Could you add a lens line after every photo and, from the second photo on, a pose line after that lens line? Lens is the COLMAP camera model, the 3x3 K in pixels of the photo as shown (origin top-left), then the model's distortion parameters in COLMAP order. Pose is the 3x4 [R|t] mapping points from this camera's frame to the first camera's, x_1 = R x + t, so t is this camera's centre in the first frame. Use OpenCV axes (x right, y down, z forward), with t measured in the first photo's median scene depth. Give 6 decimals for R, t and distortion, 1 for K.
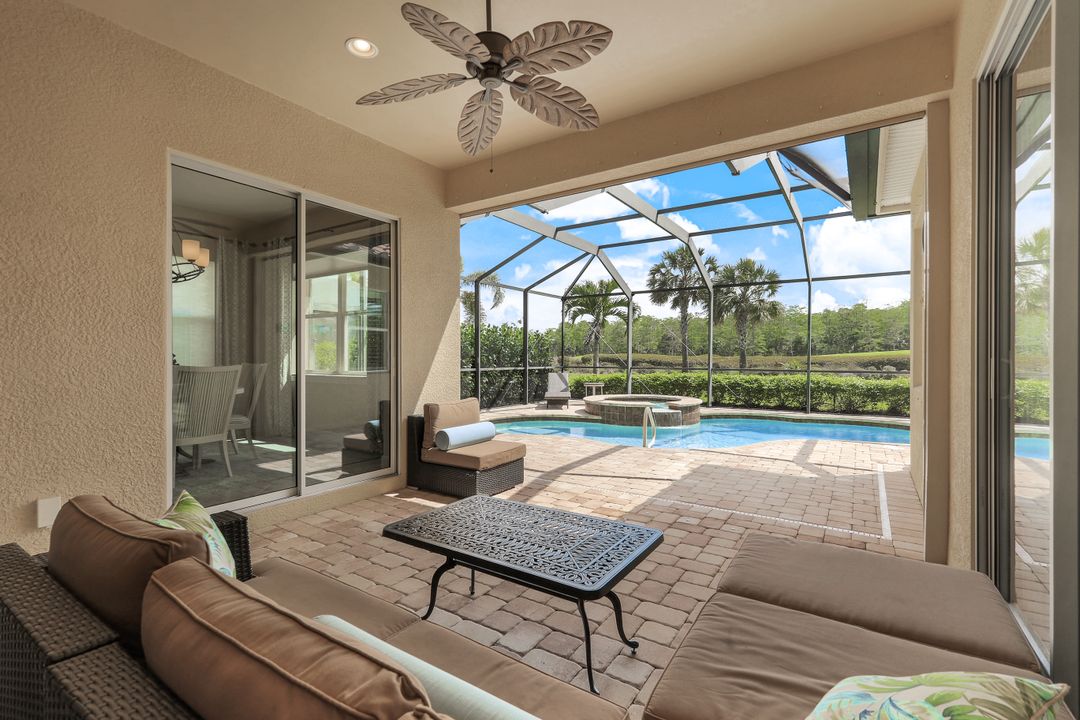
lens RADIAL K [[485.7, 0, 541.5], [0, 485.7, 363.0], [0, 0, 1]] dist [-0.000024, 0.000101]
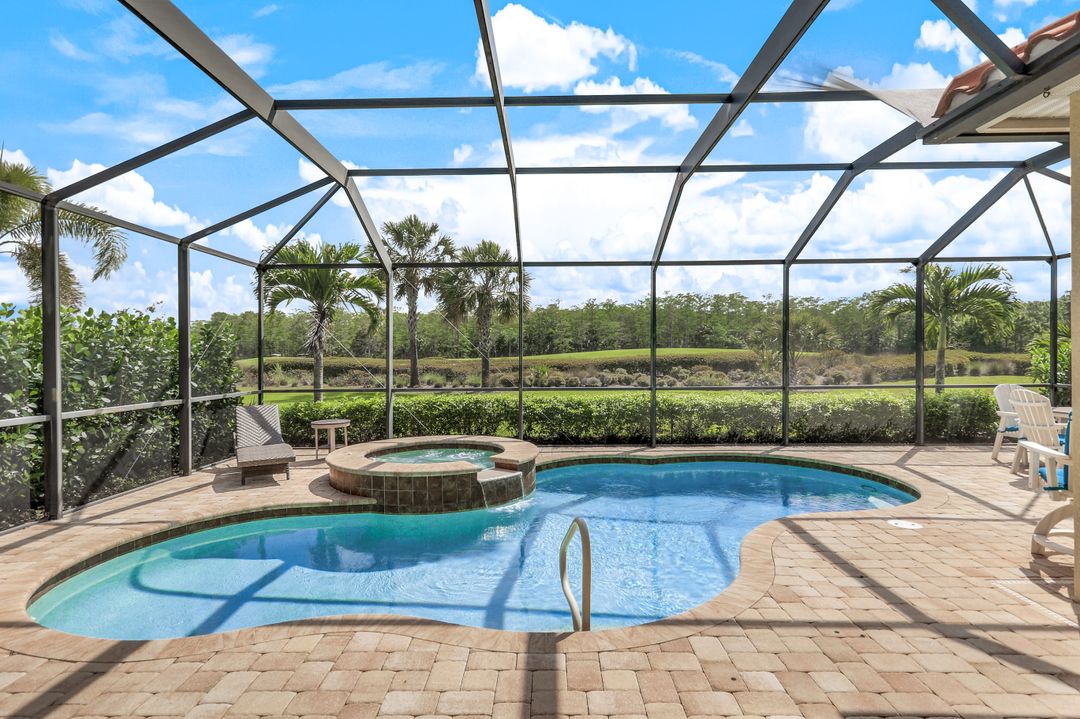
lens RADIAL K [[557.1, 0, 541.6], [0, 557.1, 352.3], [0, 0, 1]] dist [0.001911, 0.000306]
pose [[0.839252, -0.004895, 0.543721, -0.039736], [0.016127, 0.999744, -0.015893, -0.025625], [-0.543504, 0.022107, 0.839116, 0.365665]]
